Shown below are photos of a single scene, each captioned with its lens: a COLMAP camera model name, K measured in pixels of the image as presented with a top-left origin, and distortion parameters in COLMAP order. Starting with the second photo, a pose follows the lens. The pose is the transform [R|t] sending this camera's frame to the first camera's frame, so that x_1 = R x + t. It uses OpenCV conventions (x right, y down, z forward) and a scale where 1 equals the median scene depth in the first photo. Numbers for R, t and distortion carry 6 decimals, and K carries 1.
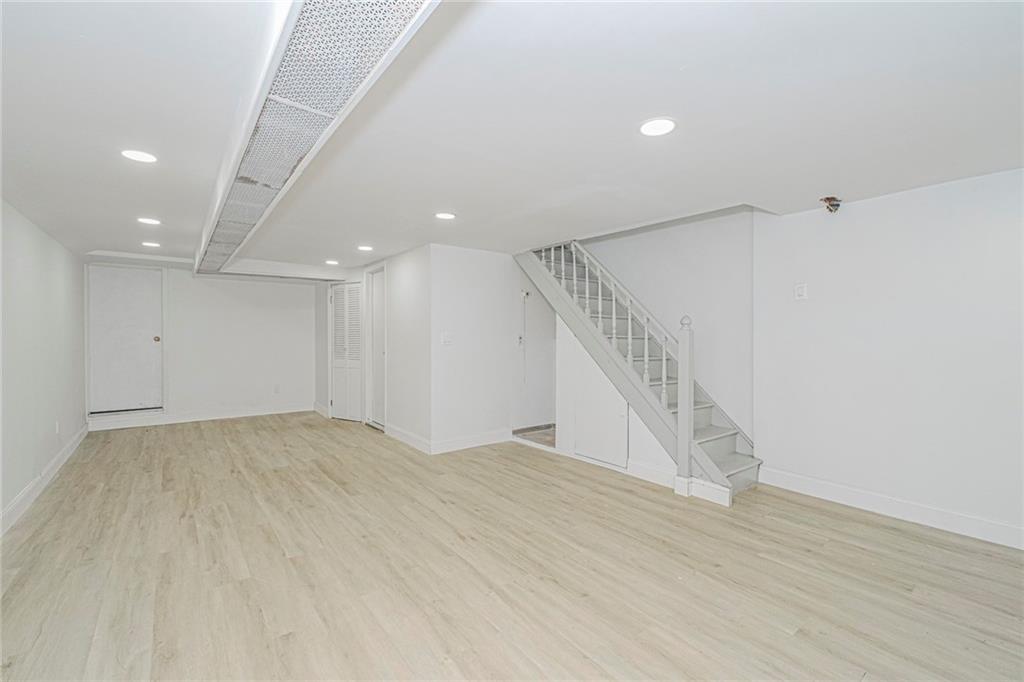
lens RADIAL K [[440.3, 0, 511.7], [0, 440.3, 335.2], [0, 0, 1]] dist [0.002321, -0.001985]
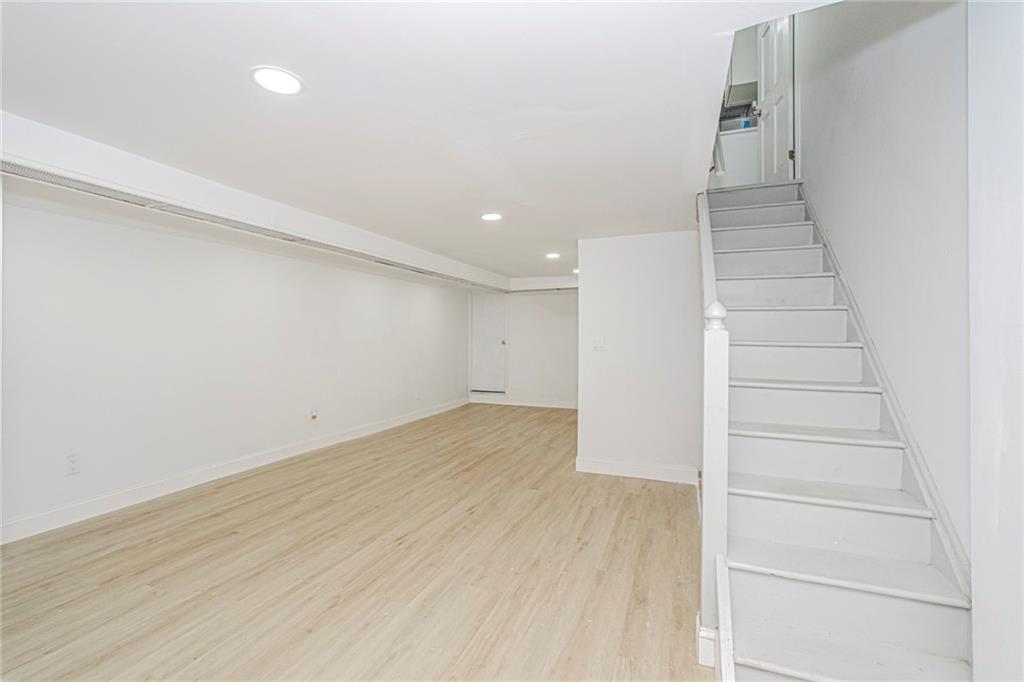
lens RADIAL K [[440.3, 0, 512.7], [0, 440.3, 344.7], [0, 0, 1]] dist [0.002321, -0.001985]
pose [[0.515356, 0.010803, -0.856908, 0.703175], [-0.000351, 0.999923, 0.012395, -0.002308], [0.856976, -0.006087, 0.515320, 0.552502]]
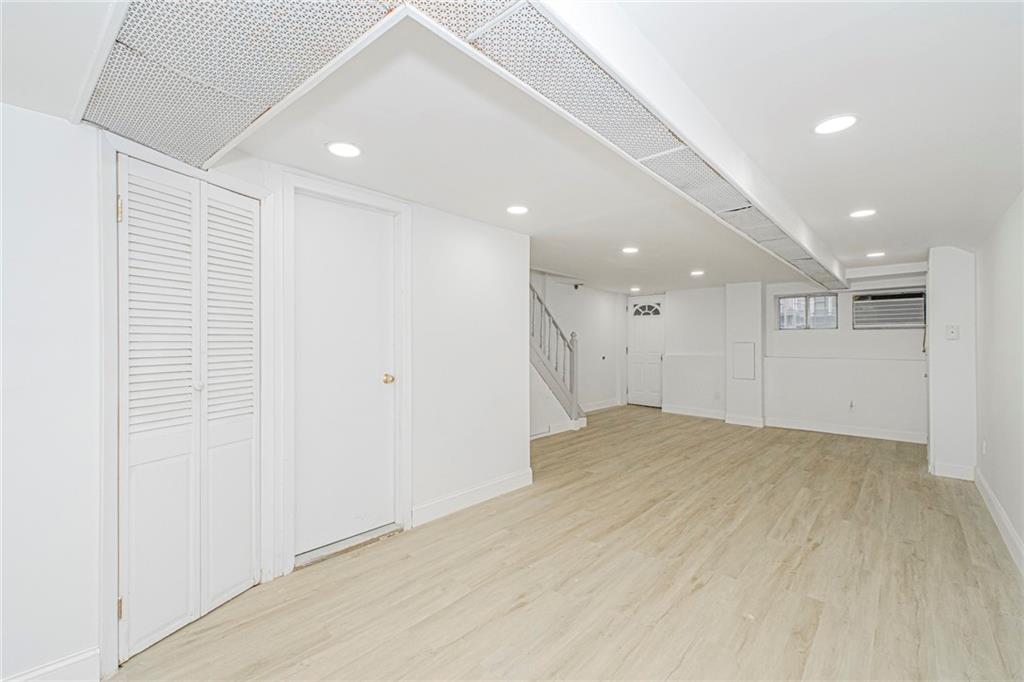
lens RADIAL K [[440.3, 0, 513.9], [0, 440.3, 340.4], [0, 0, 1]] dist [0.002321, -0.001985]
pose [[-0.182089, 0.002641, 0.983279, -1.356203], [-0.005188, 0.999980, -0.003646, -0.003053], [-0.983268, -0.005765, -0.182071, 1.582419]]
